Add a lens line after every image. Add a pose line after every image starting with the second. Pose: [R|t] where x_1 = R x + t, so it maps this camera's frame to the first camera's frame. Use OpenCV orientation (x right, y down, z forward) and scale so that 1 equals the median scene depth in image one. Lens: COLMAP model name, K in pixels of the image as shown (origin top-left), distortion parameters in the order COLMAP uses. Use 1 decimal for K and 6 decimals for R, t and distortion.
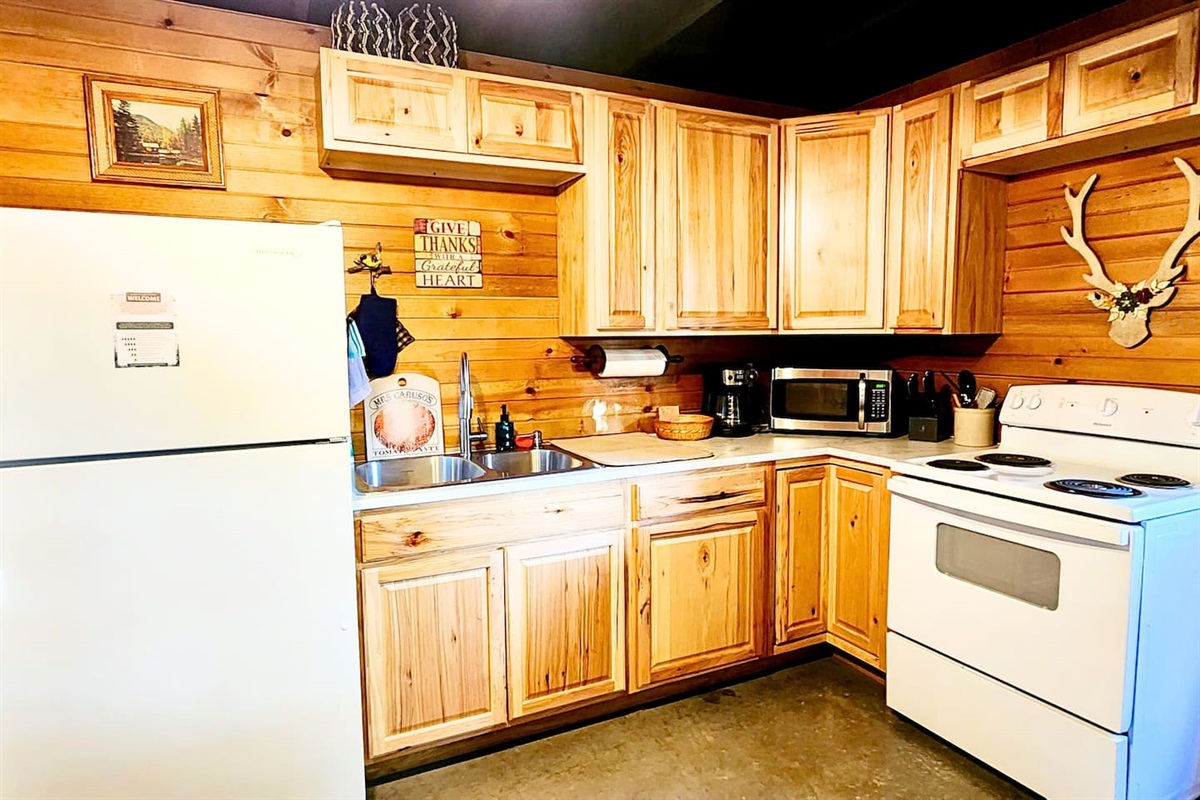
lens RADIAL K [[709.1, 0, 600.3], [0, 709.1, 395.9], [0, 0, 1]] dist [-0.016378, 0.001705]
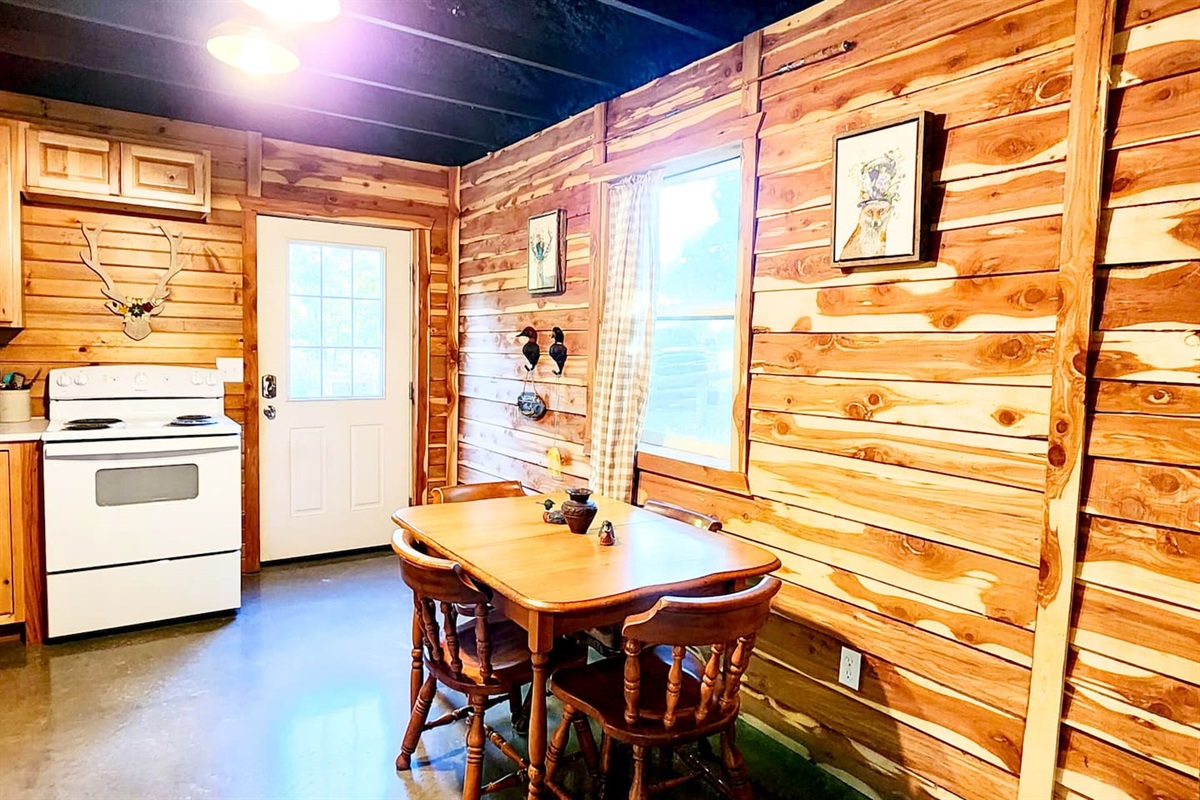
lens RADIAL K [[709.1, 0, 601.1], [0, 709.1, 397.9], [0, 0, 1]] dist [-0.016378, 0.001705]
pose [[-0.159203, -0.065044, 0.985101, -0.911388], [0.065769, 0.994912, 0.076321, 0.006439], [-0.985053, 0.076940, -0.154115, 0.242555]]
